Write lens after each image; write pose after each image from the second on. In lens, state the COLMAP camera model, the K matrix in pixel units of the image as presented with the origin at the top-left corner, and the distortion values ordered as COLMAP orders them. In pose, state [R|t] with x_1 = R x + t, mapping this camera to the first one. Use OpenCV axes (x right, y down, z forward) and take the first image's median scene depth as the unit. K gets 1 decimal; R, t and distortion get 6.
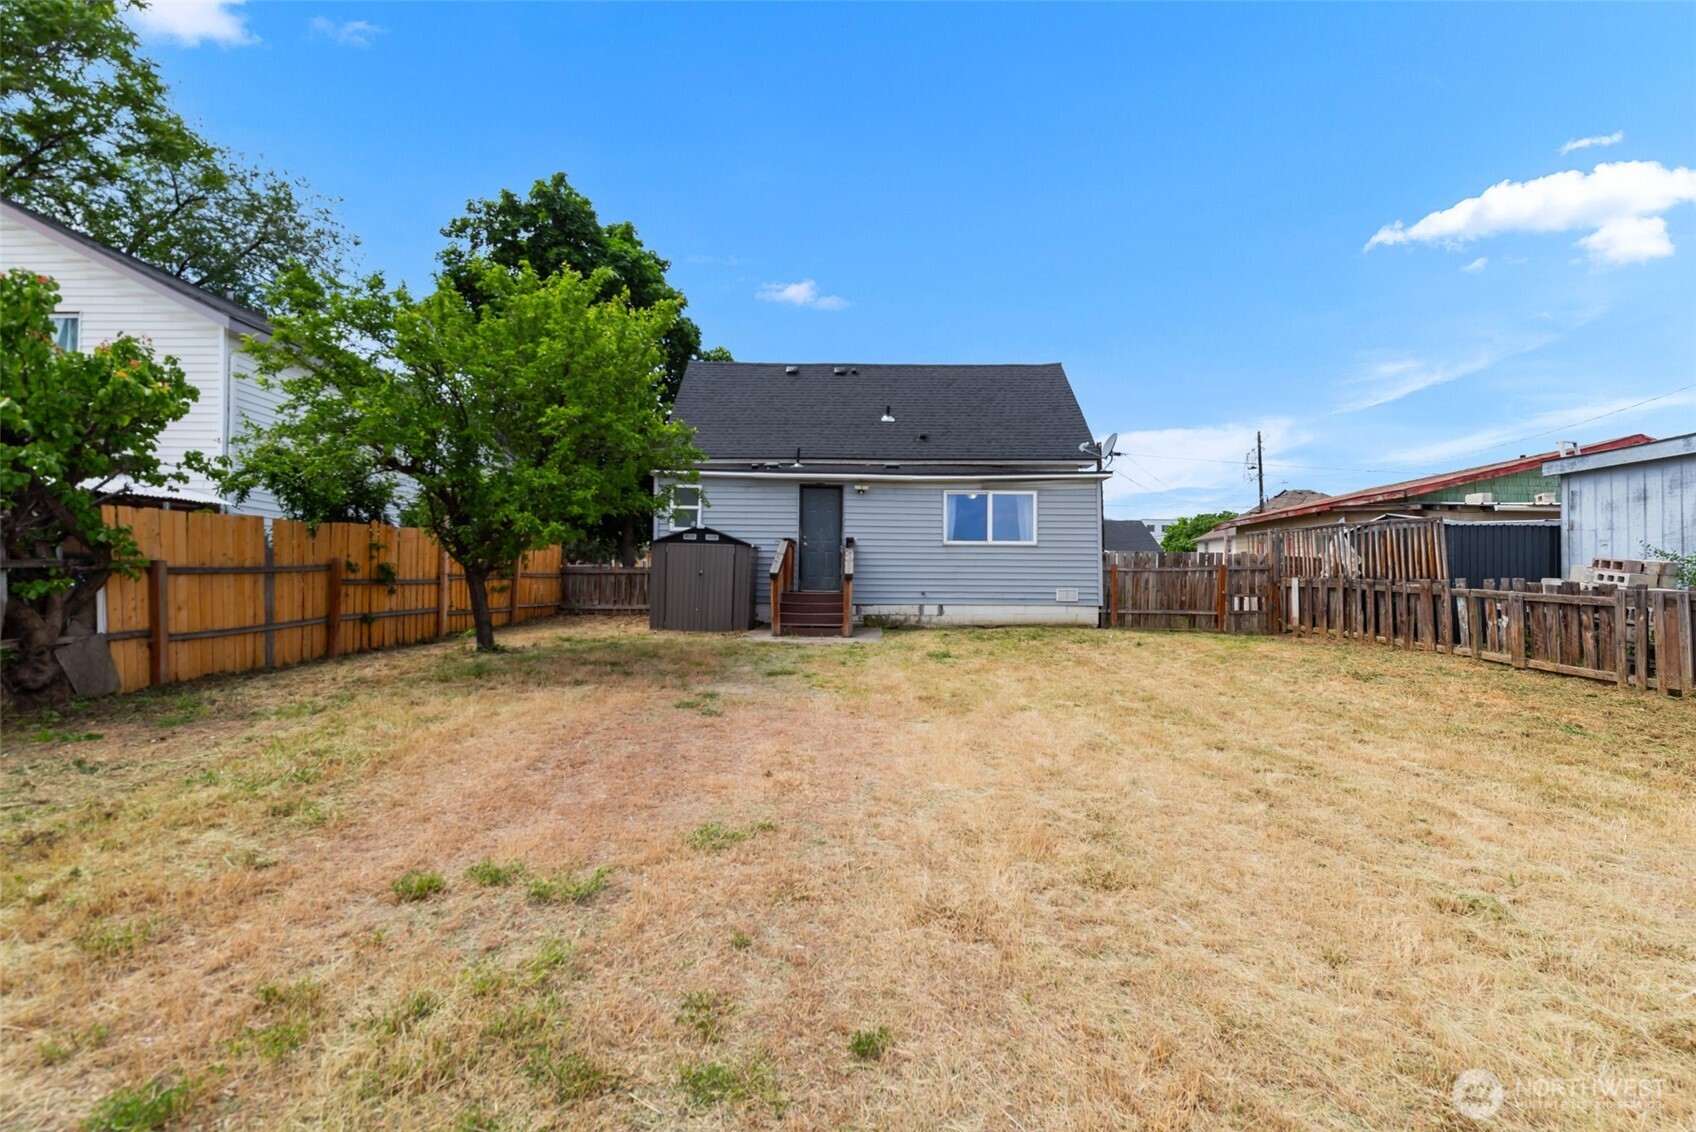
lens RADIAL K [[741.6, 0, 861.7], [0, 741.6, 572.1], [0, 0, 1]] dist [0.001719, -0.000676]
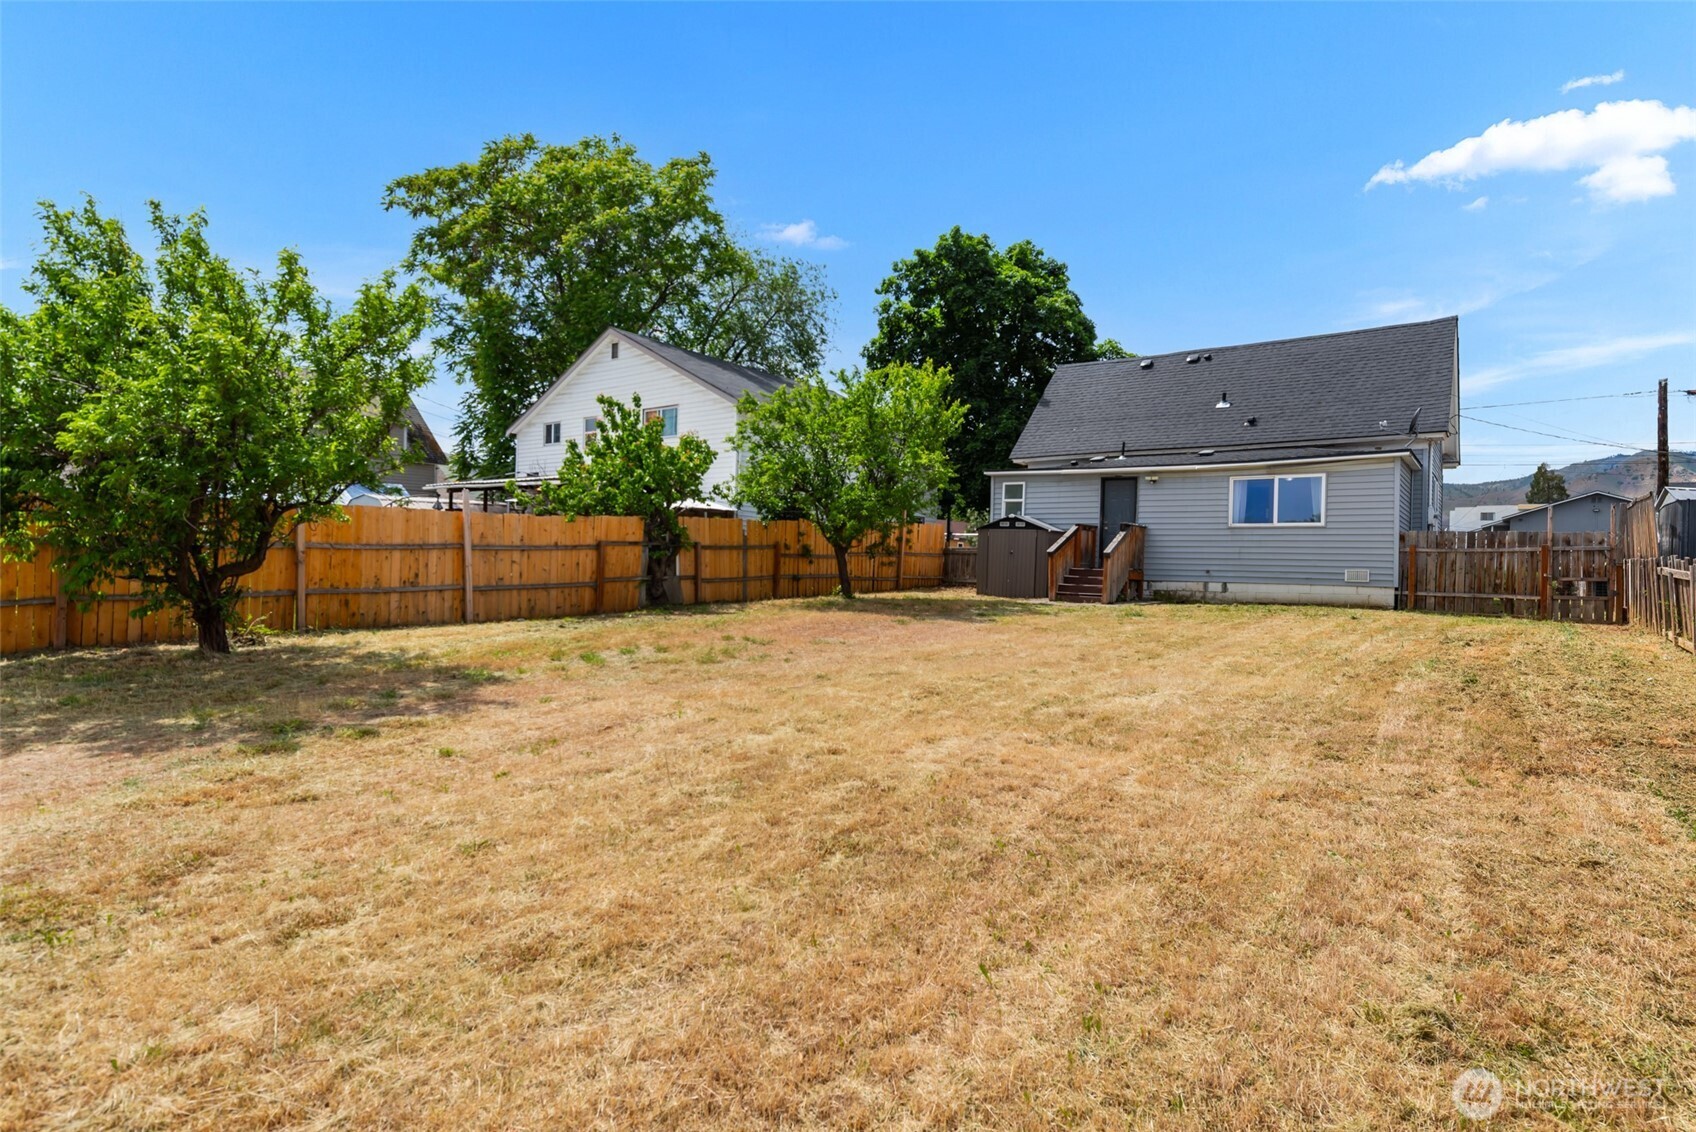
lens RADIAL K [[884.9, 0, 858.4], [0, 884.9, 575.2], [0, 0, 1]] dist [0.003285, -0.000076]
pose [[0.806941, 0.018364, -0.590346, 0.441038], [-0.007979, 0.999764, 0.020193, 0.011575], [0.590578, -0.011584, 0.806897, -0.367860]]
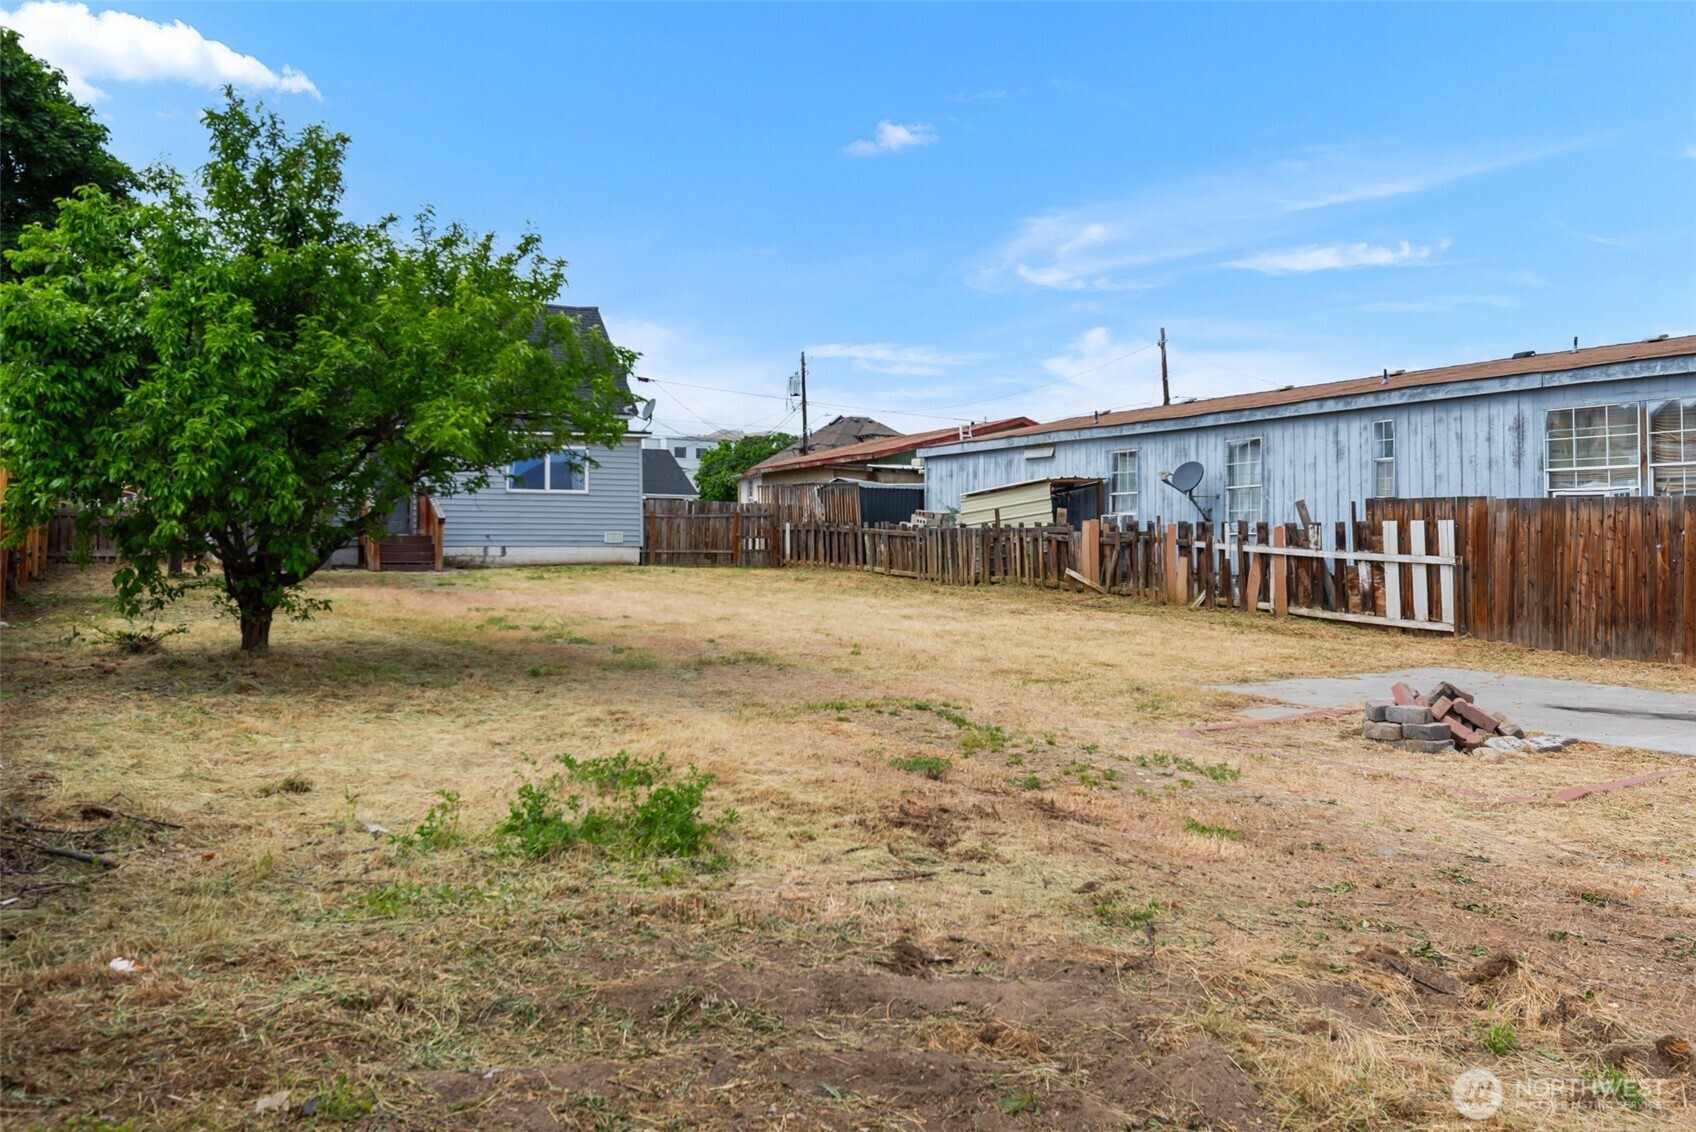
lens RADIAL K [[1322.0, 0, 882.0], [0, 1322.0, 522.1], [0, 0, 1]] dist [-0.002081, -0.000763]
pose [[0.865885, 0.002789, 0.500235, -0.394121], [-0.003565, 0.999993, 0.000595, 0.004423], [-0.500230, -0.002299, 0.865890, -1.000123]]
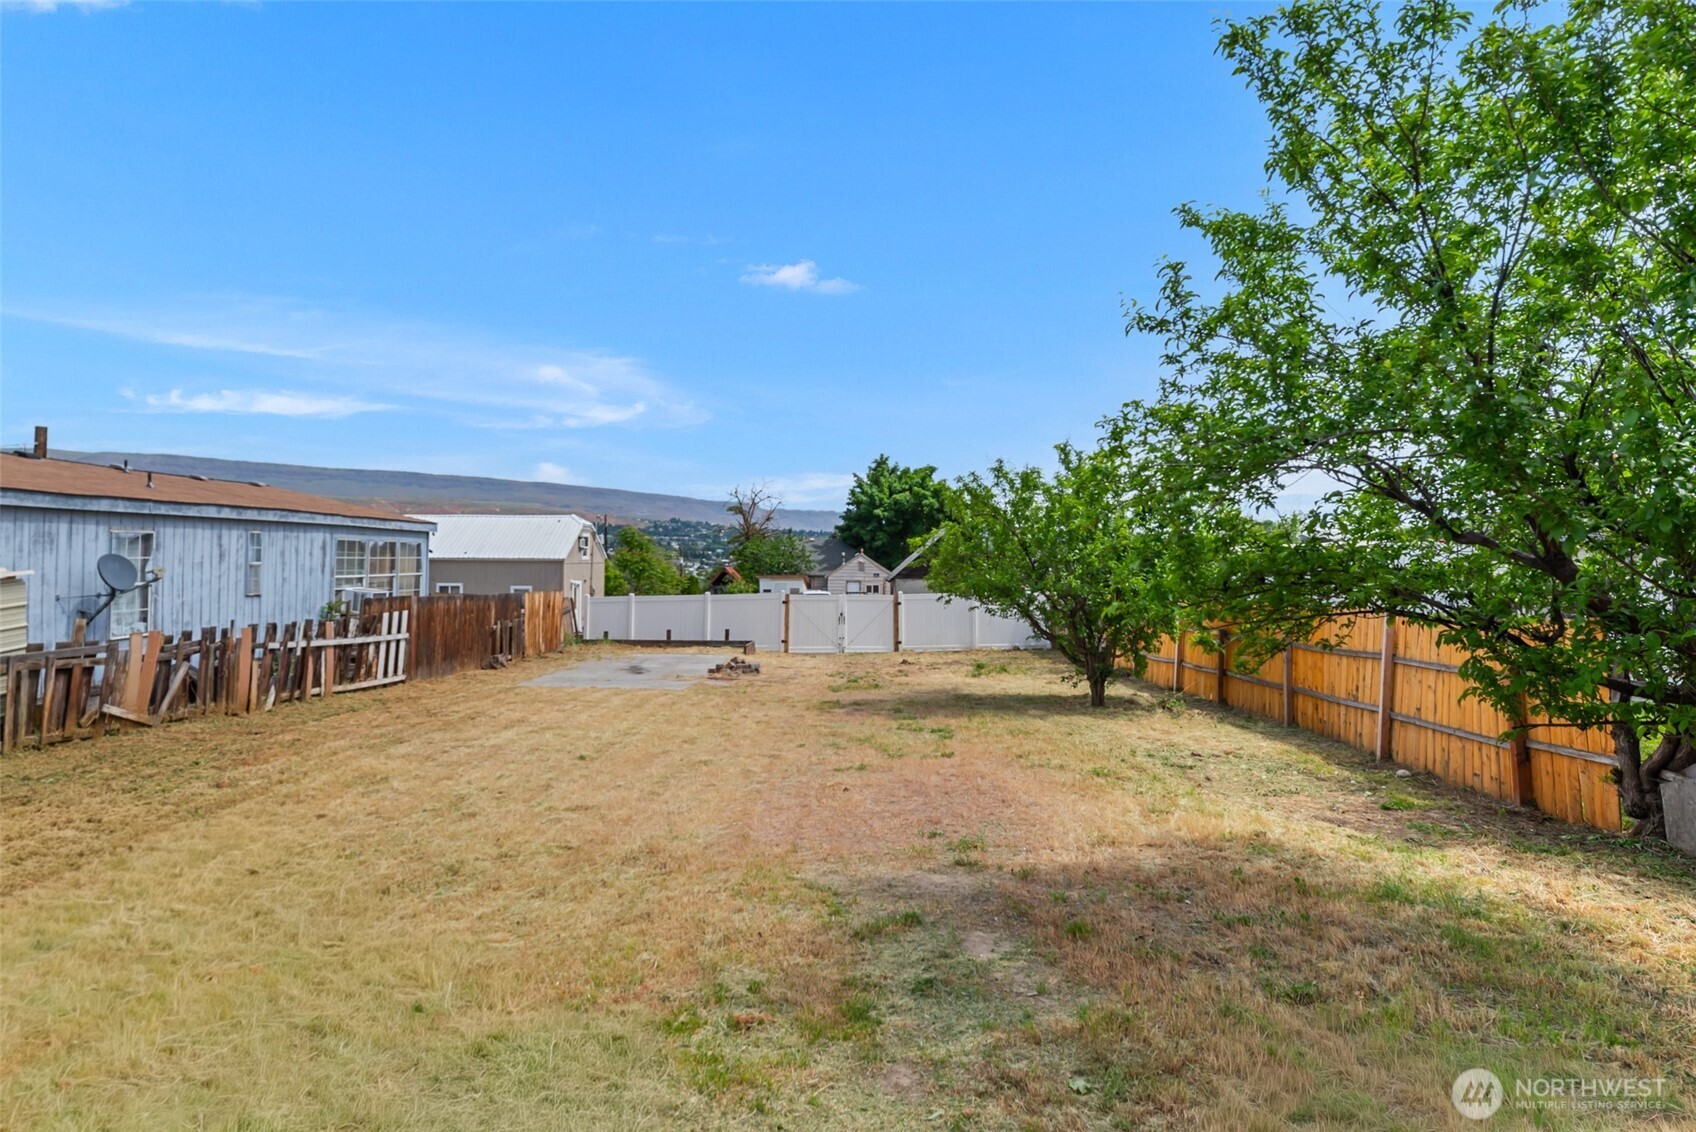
lens RADIAL K [[940.2, 0, 844.3], [0, 940.2, 550.5], [0, 0, 1]] dist [-0.010012, 0.001373]
pose [[-0.999686, -0.019286, 0.015988, -0.046947], [-0.019681, 0.999495, -0.024961, -0.058545], [-0.015499, -0.025268, -0.999561, 0.956342]]
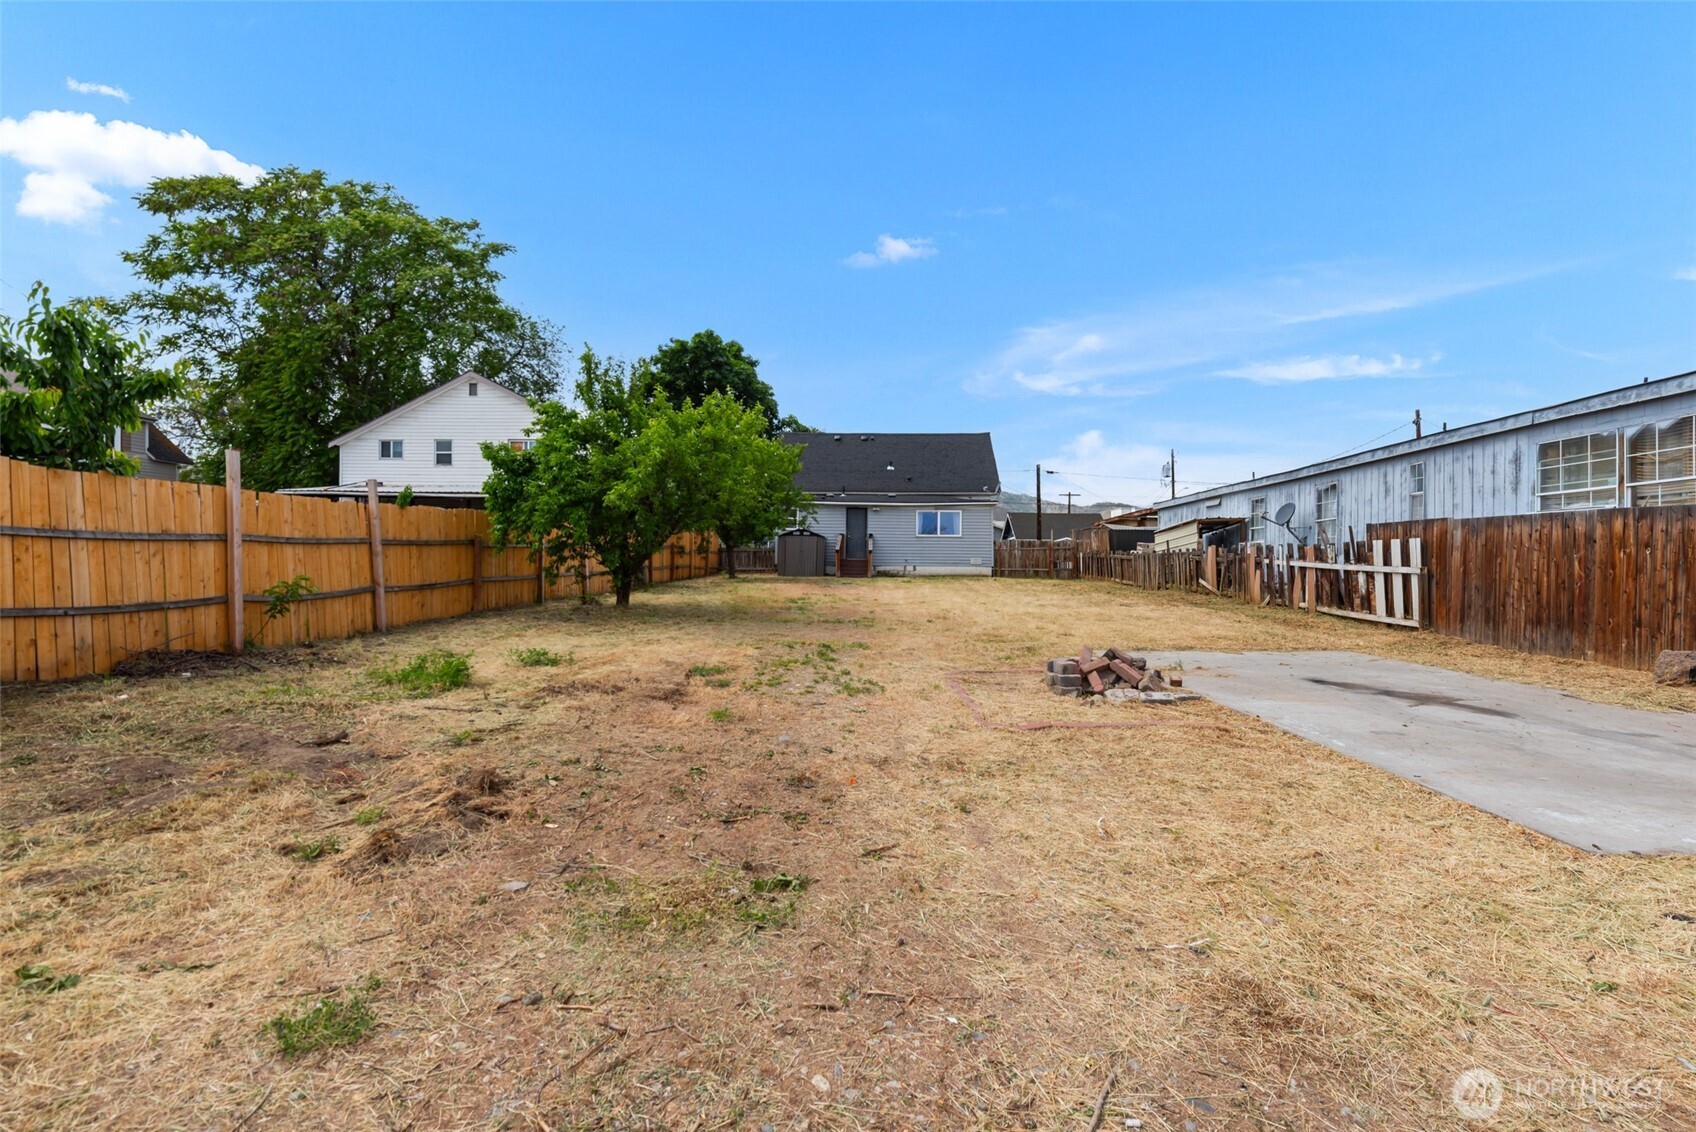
lens RADIAL K [[741.6, 0, 861.8], [0, 741.6, 577.4], [0, 0, 1]] dist [0.001719, -0.000676]
pose [[0.999816, 0.000725, -0.019181, -0.001222], [-0.000220, 0.999653, 0.026329, 0.022401], [0.019193, -0.026319, 0.999469, -1.066795]]
